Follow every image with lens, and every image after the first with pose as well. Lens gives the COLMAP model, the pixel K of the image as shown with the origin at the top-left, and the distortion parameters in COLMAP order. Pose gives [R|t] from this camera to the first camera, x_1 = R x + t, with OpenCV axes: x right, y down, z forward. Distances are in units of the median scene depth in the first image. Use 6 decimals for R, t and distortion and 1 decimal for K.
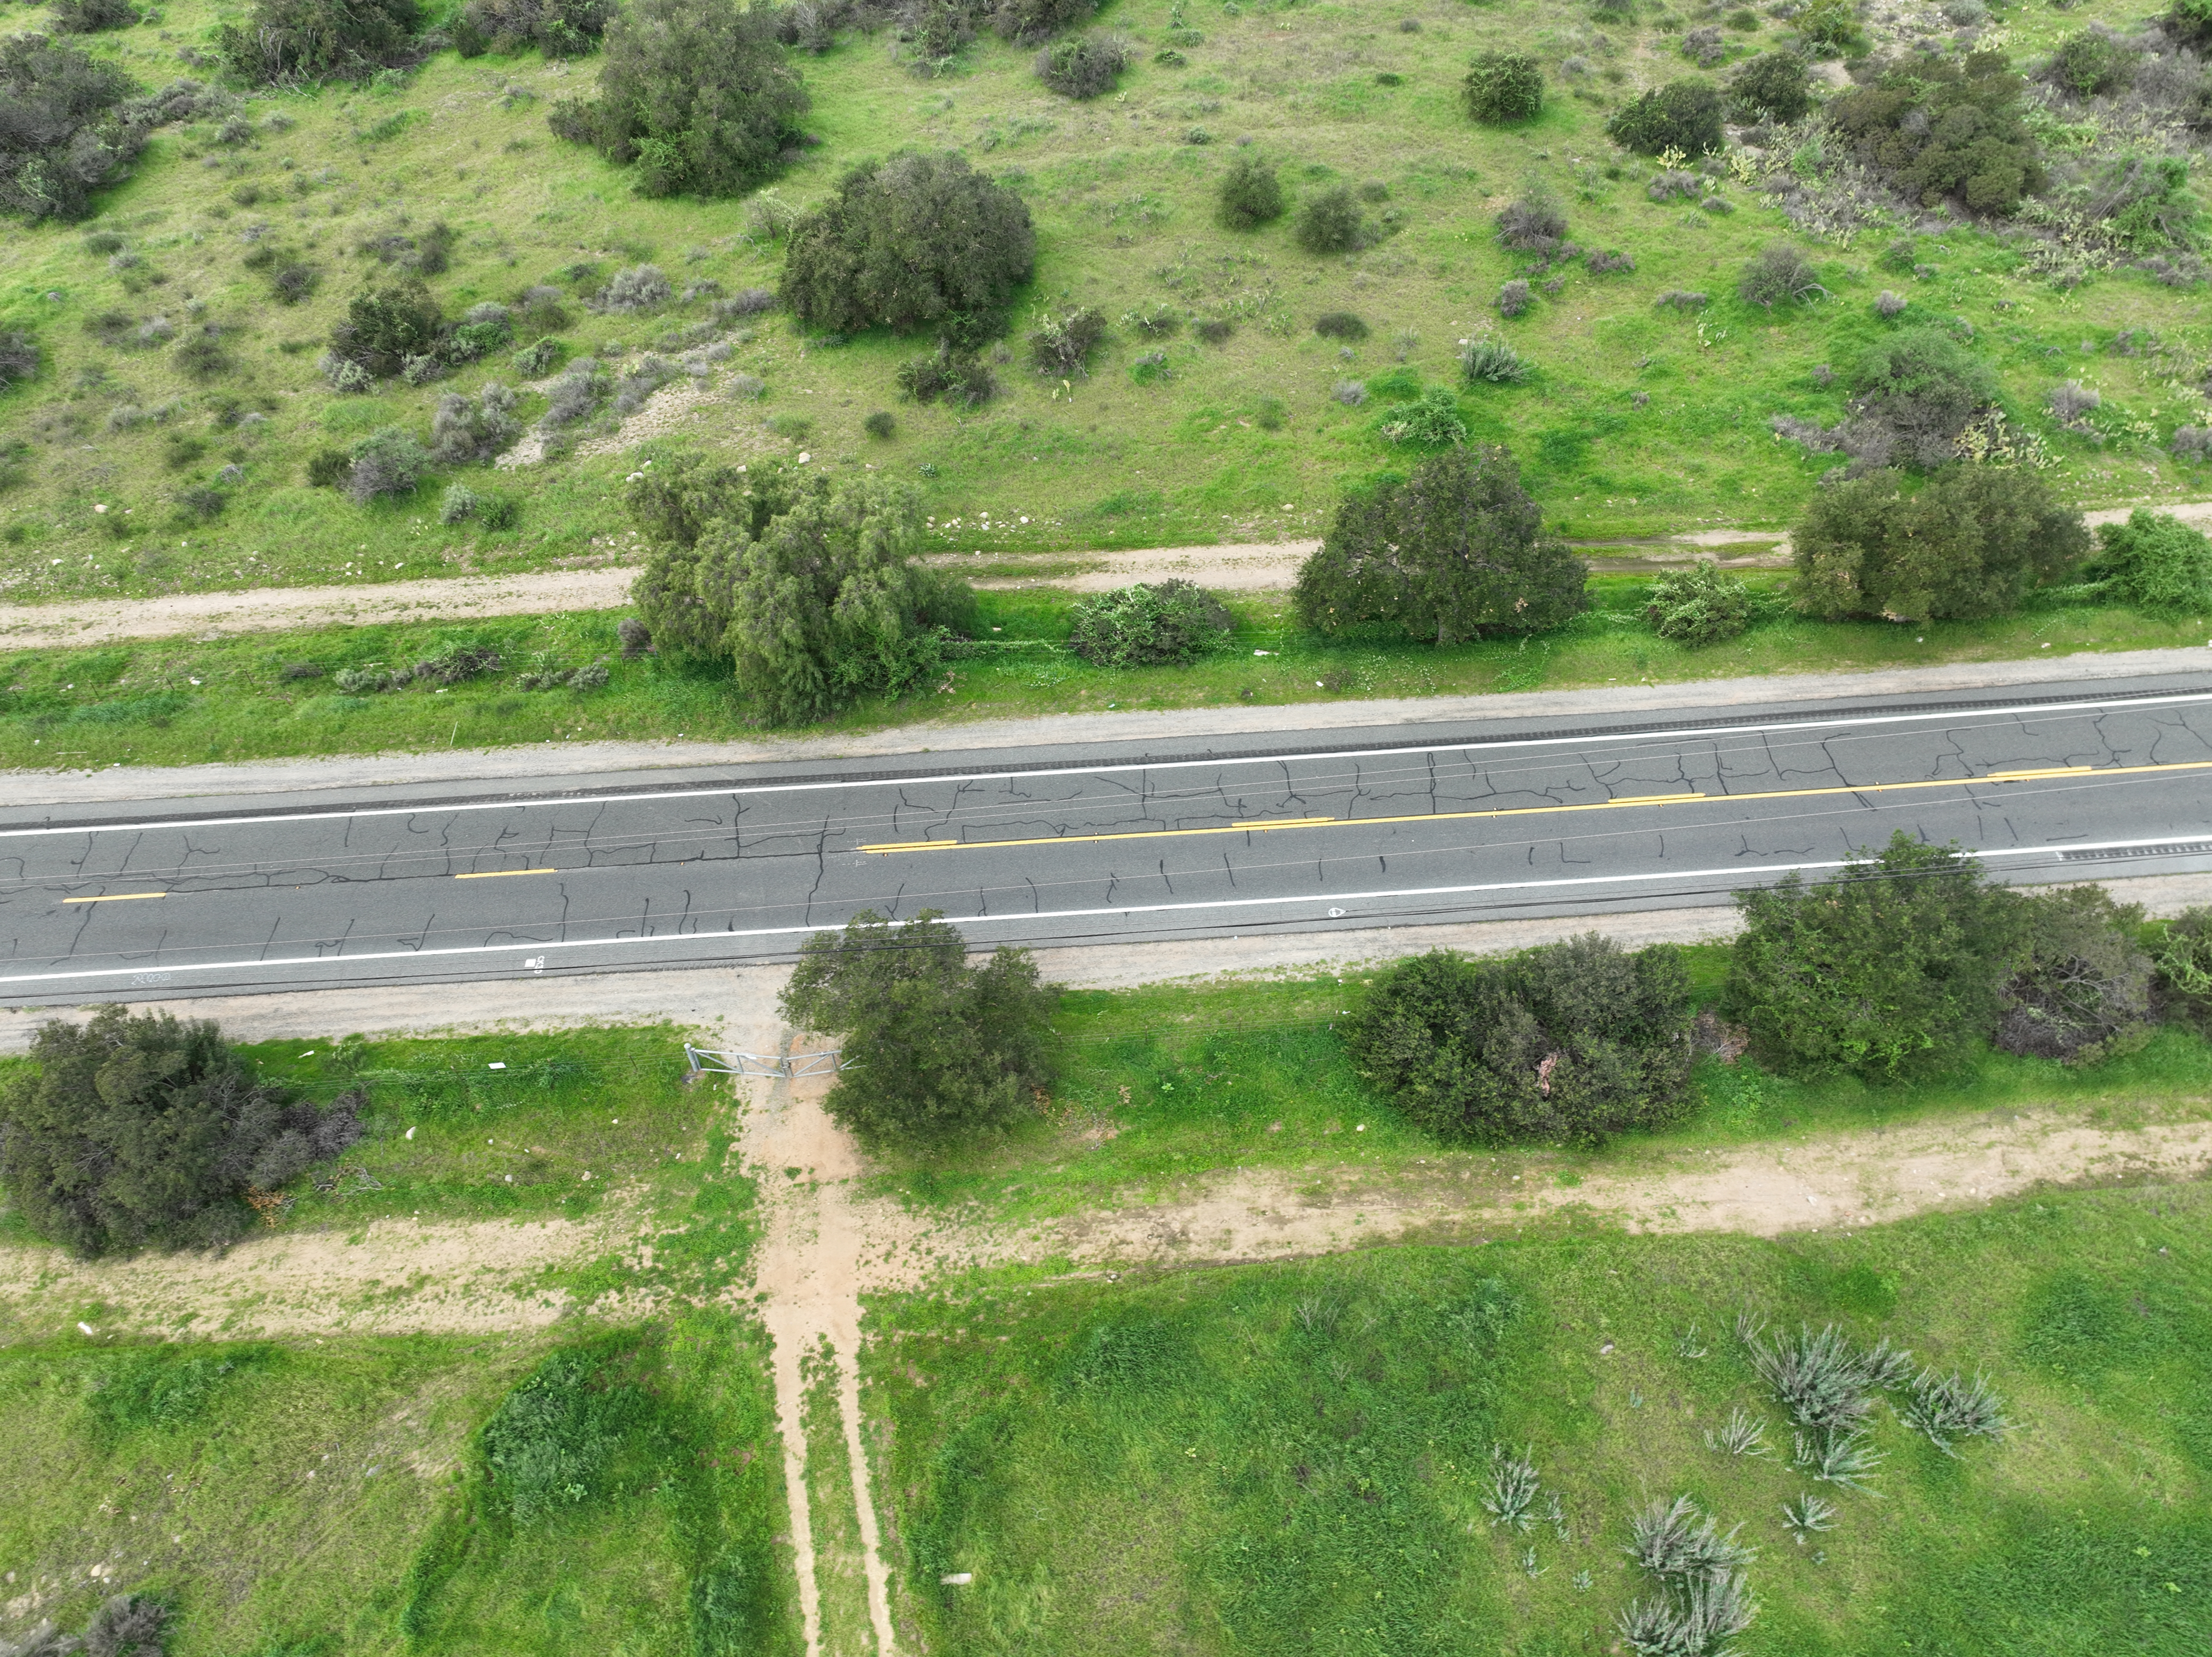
lens RADIAL K [[1547.0, 0, 1104.6], [0, 1547.0, 828.9], [0, 0, 1]] dist [0.000875, 0.016493]
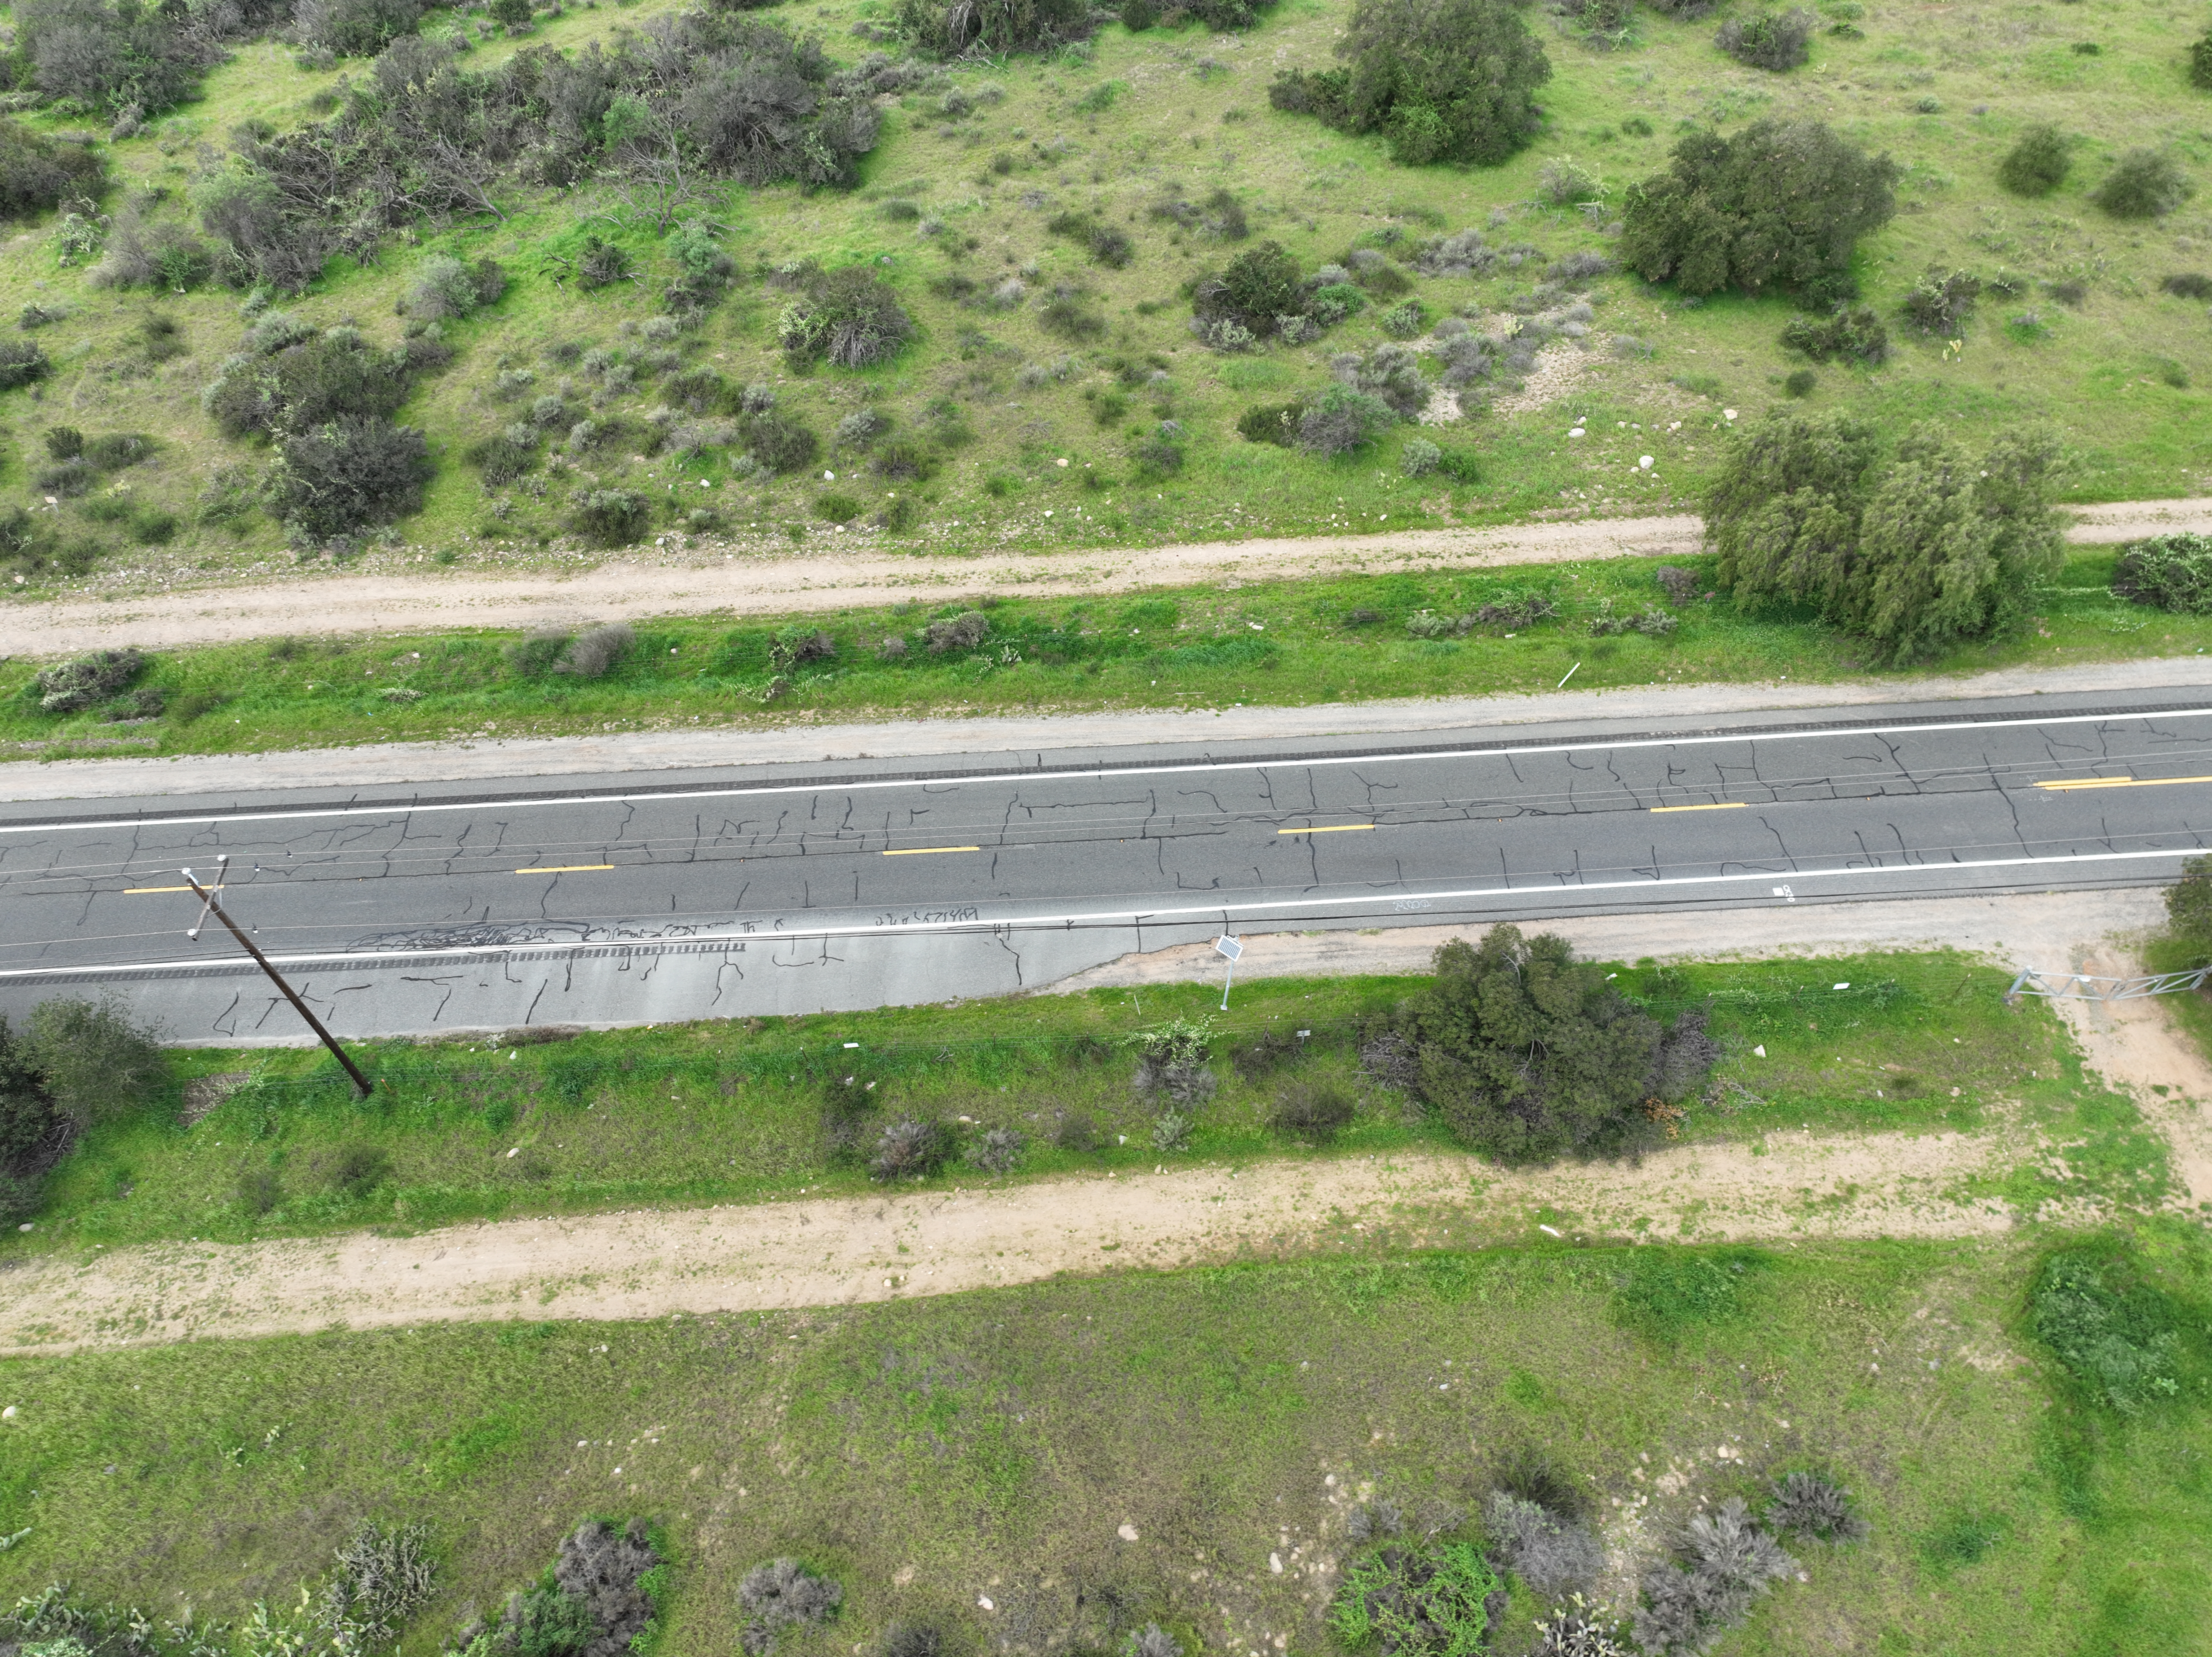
lens RADIAL K [[1547.0, 0, 1107.0], [0, 1547.0, 835.4], [0, 0, 1]] dist [0.000875, 0.016493]
pose [[0.999993, 0.003512, 0.001062, -0.708950], [-0.003516, 0.999986, 0.003830, 0.040658], [-0.001049, -0.003834, 0.999992, -0.023177]]
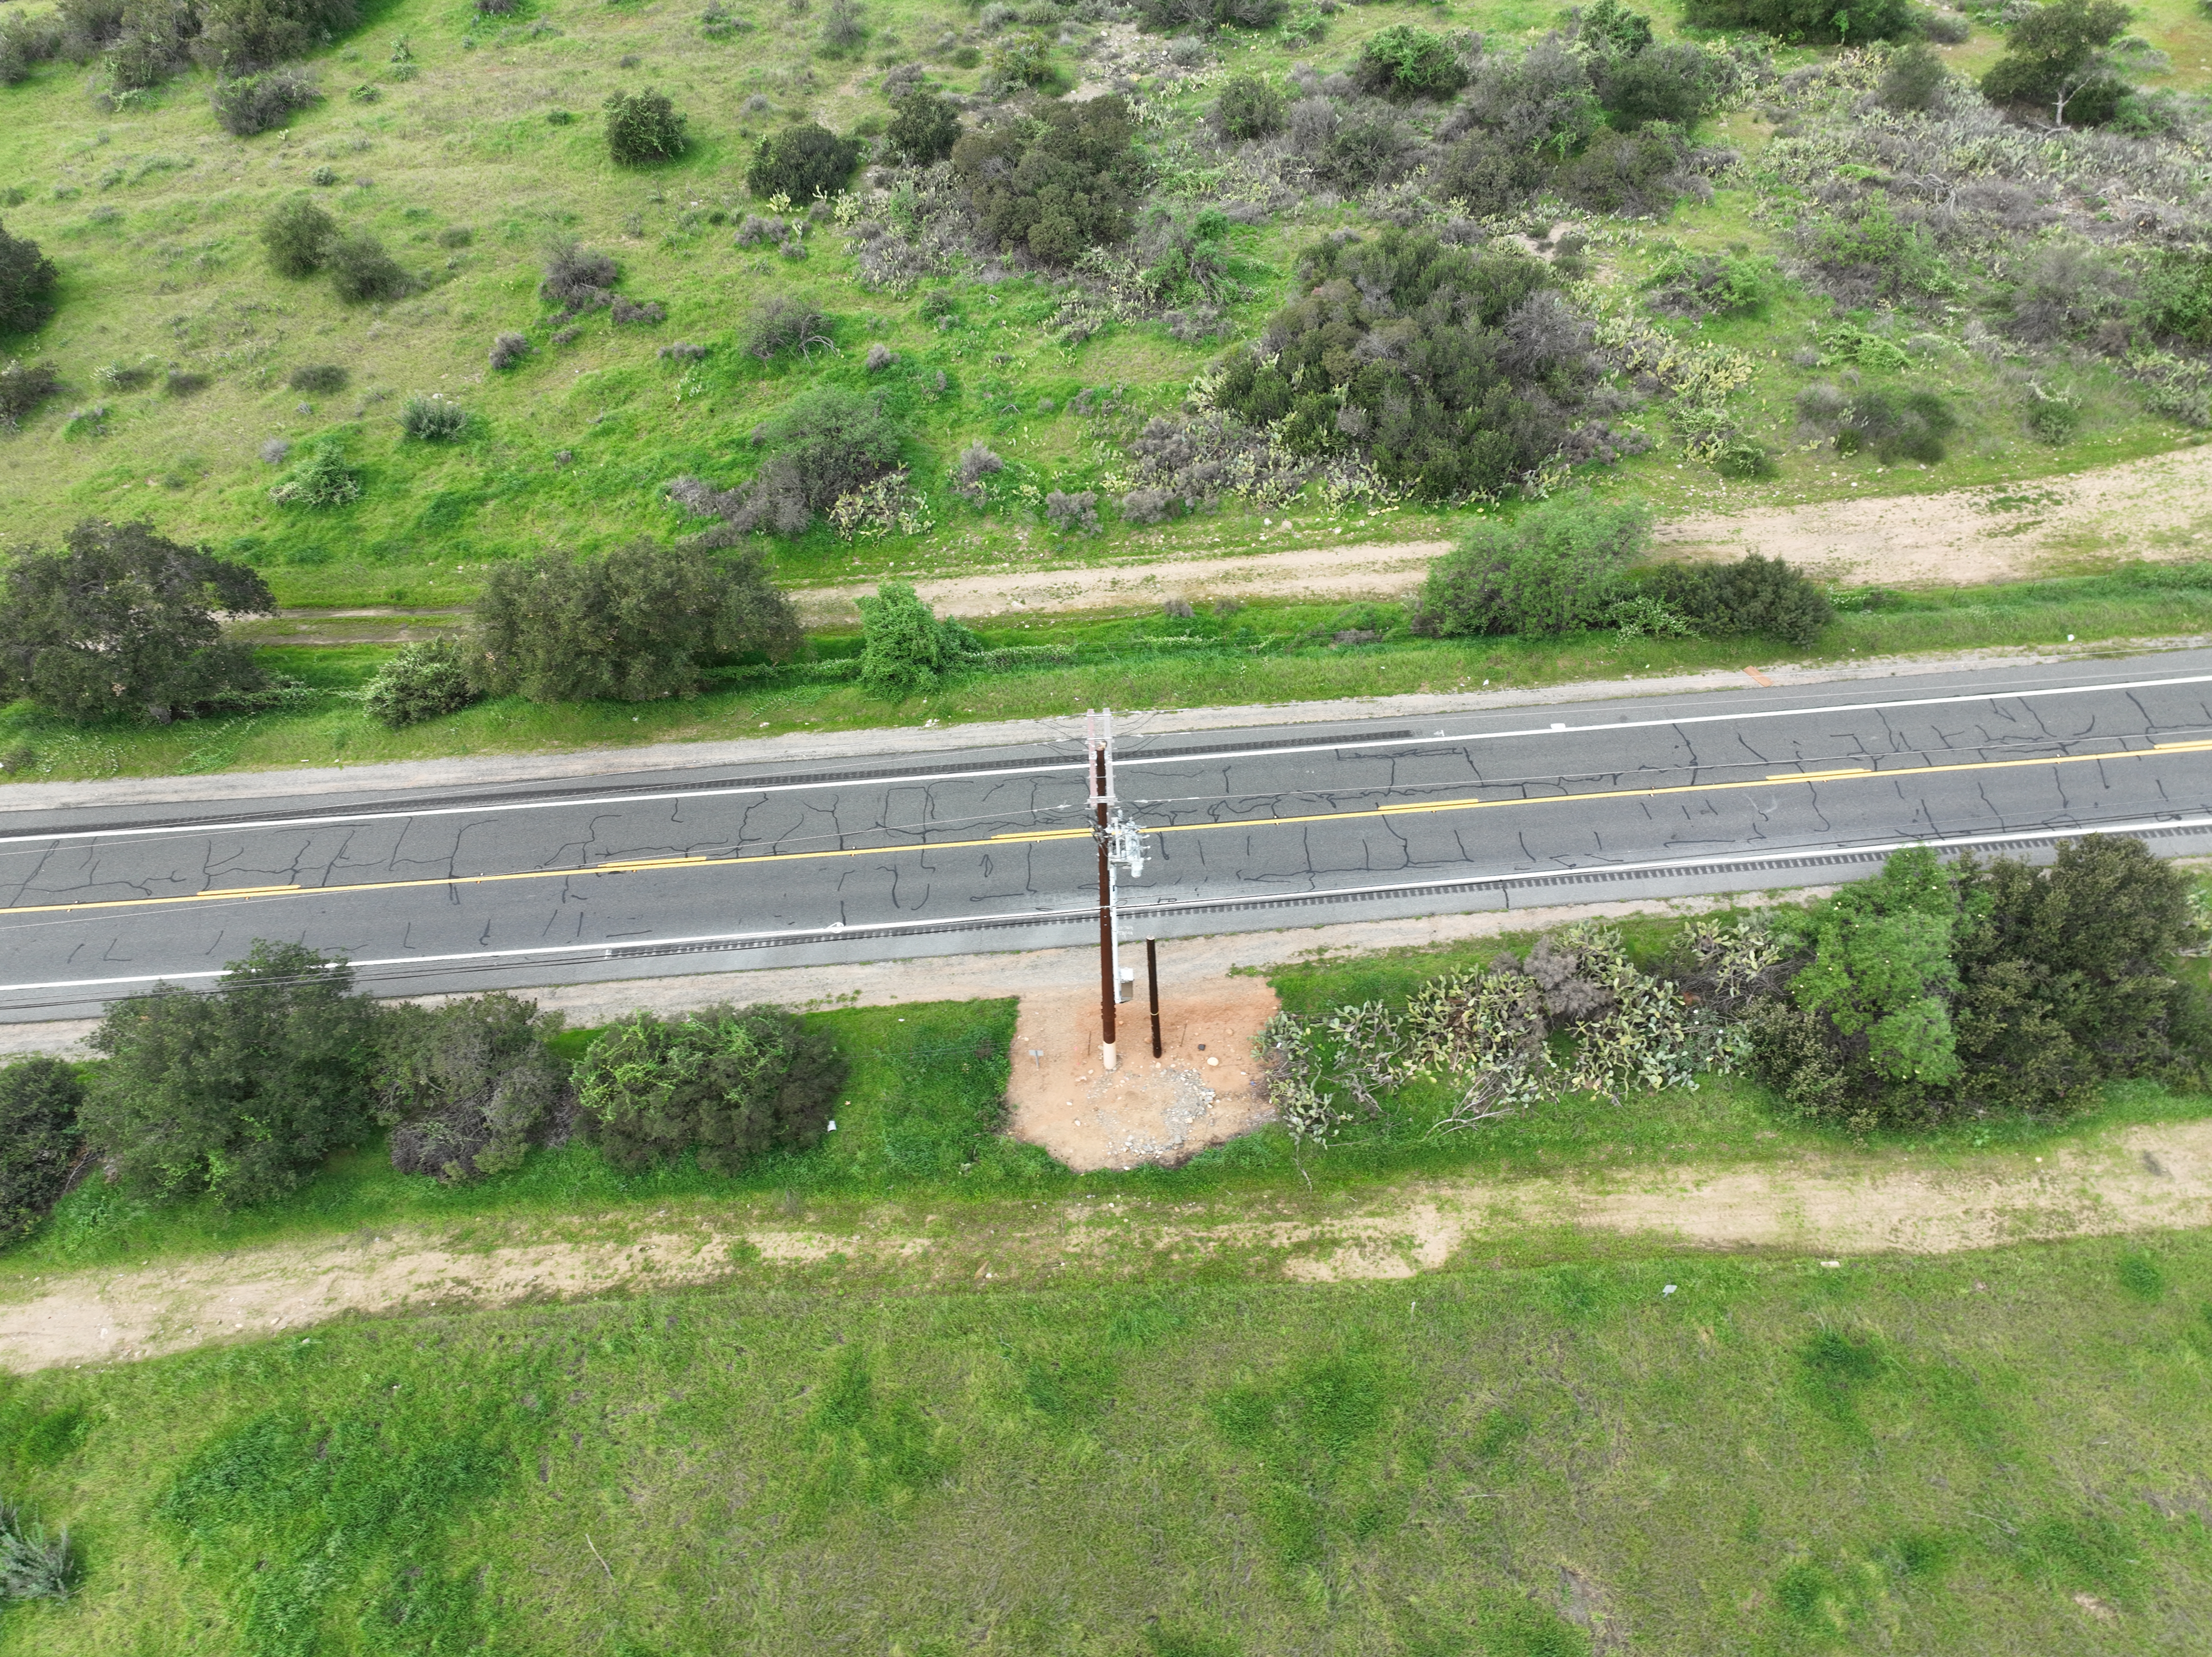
lens RADIAL K [[1547.0, 0, 1107.8], [0, 1547.0, 832.6], [0, 0, 1]] dist [0.000875, 0.016493]
pose [[0.999999, -0.001432, -0.000543, 0.825767], [0.001432, 0.999999, 0.000119, -0.051010], [0.000542, -0.000120, 1.000000, 0.035732]]
